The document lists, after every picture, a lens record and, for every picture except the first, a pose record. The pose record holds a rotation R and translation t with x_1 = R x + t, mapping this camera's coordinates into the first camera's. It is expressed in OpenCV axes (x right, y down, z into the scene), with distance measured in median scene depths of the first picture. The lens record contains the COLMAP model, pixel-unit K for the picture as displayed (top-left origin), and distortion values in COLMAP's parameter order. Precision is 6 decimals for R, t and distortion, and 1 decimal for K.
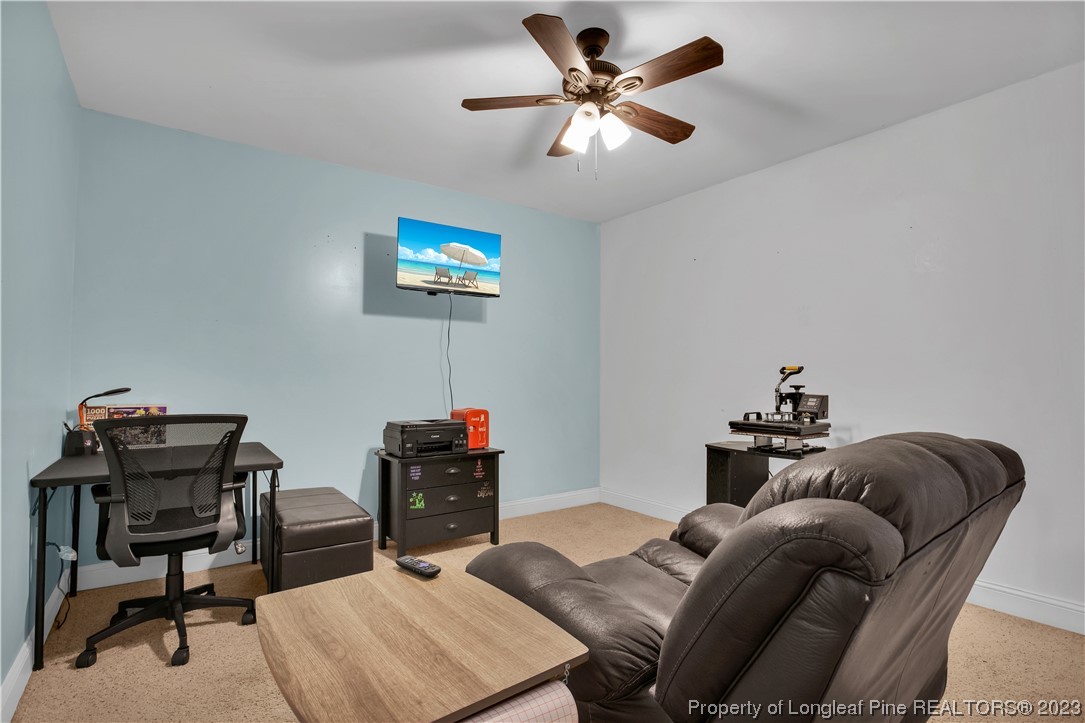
lens RADIAL K [[537.3, 0, 540.2], [0, 537.3, 368.6], [0, 0, 1]] dist [-0.055377, 0.023716]
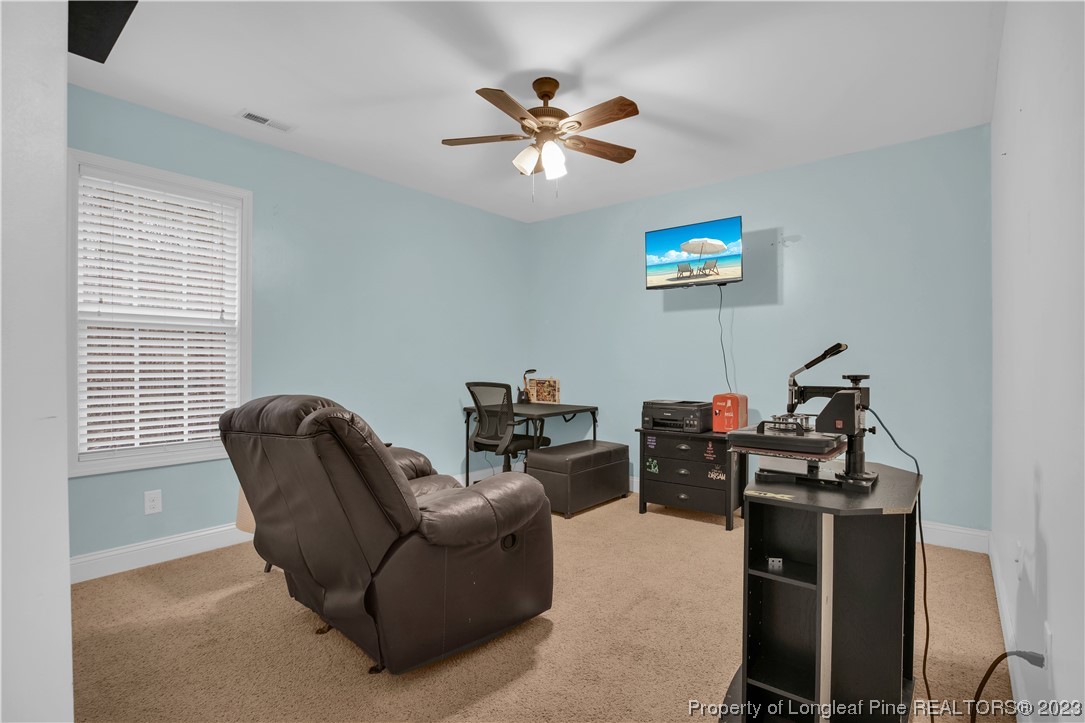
lens RADIAL K [[537.3, 0, 540.2], [0, 537.3, 368.6], [0, 0, 1]] dist [-0.055377, 0.023716]
pose [[0.237289, 0.007539, -0.971410, 0.832572], [0.015412, 0.999815, 0.011524, 0.011025], [0.971317, -0.017706, 0.237129, 0.449647]]
